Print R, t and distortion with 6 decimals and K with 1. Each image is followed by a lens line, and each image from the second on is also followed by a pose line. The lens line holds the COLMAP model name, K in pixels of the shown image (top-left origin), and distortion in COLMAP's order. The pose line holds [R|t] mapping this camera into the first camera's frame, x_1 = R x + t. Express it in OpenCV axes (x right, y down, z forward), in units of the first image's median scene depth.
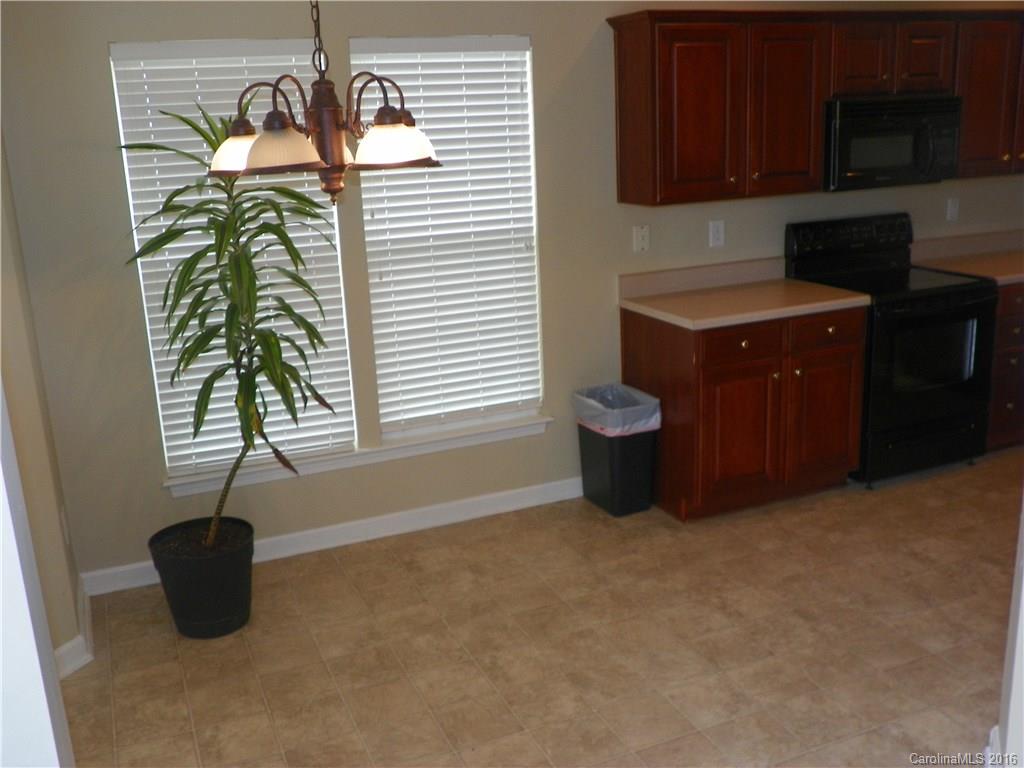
lens RADIAL K [[1003.1, 0, 512.0], [0, 1003.1, 384.0], [0, 0, 1]] dist [-0.020436, -0.005461]
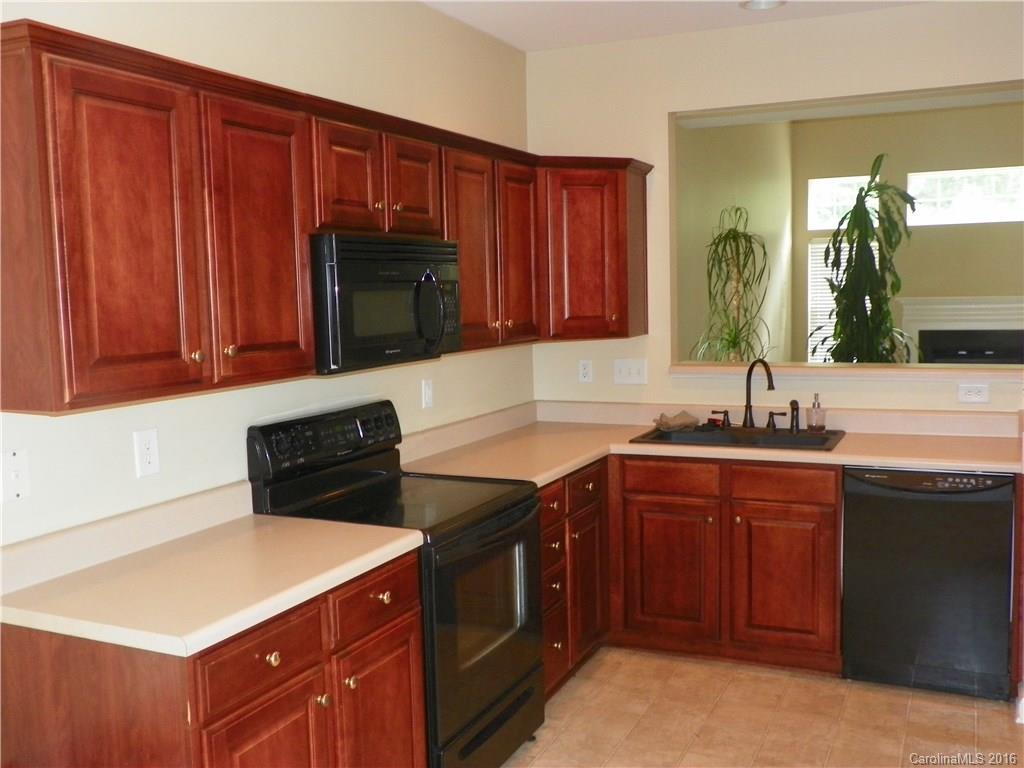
lens RADIAL K [[1003.1, 0, 512.0], [0, 1003.1, 384.0], [0, 0, 1]] dist [-0.020436, -0.005461]
pose [[0.759816, -0.040981, 0.648845, -0.007134], [0.164792, 0.977559, -0.131233, -0.083579], [-0.628906, 0.206638, 0.749519, 0.454964]]
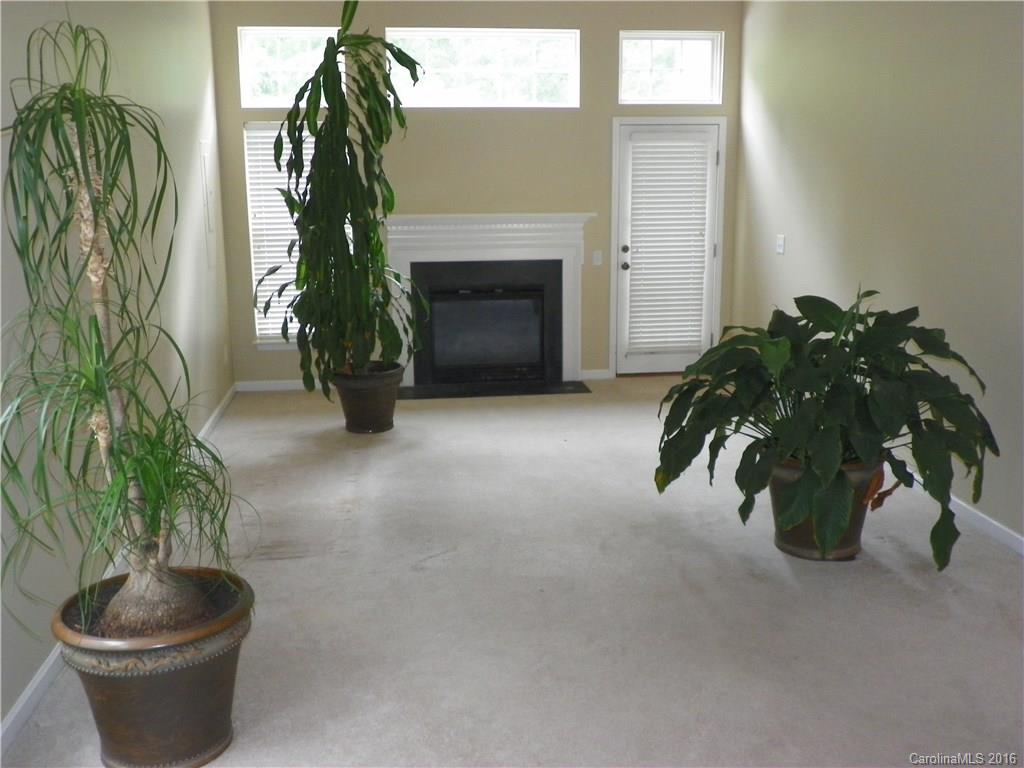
lens RADIAL K [[1003.1, 0, 512.0], [0, 1003.1, 384.0], [0, 0, 1]] dist [-0.020436, -0.005461]
pose [[0.302871, -0.167118, 0.938265, 0.707968], [0.245981, 0.964855, 0.092452, -0.270961], [-0.920740, 0.202794, 0.333335, 0.915914]]
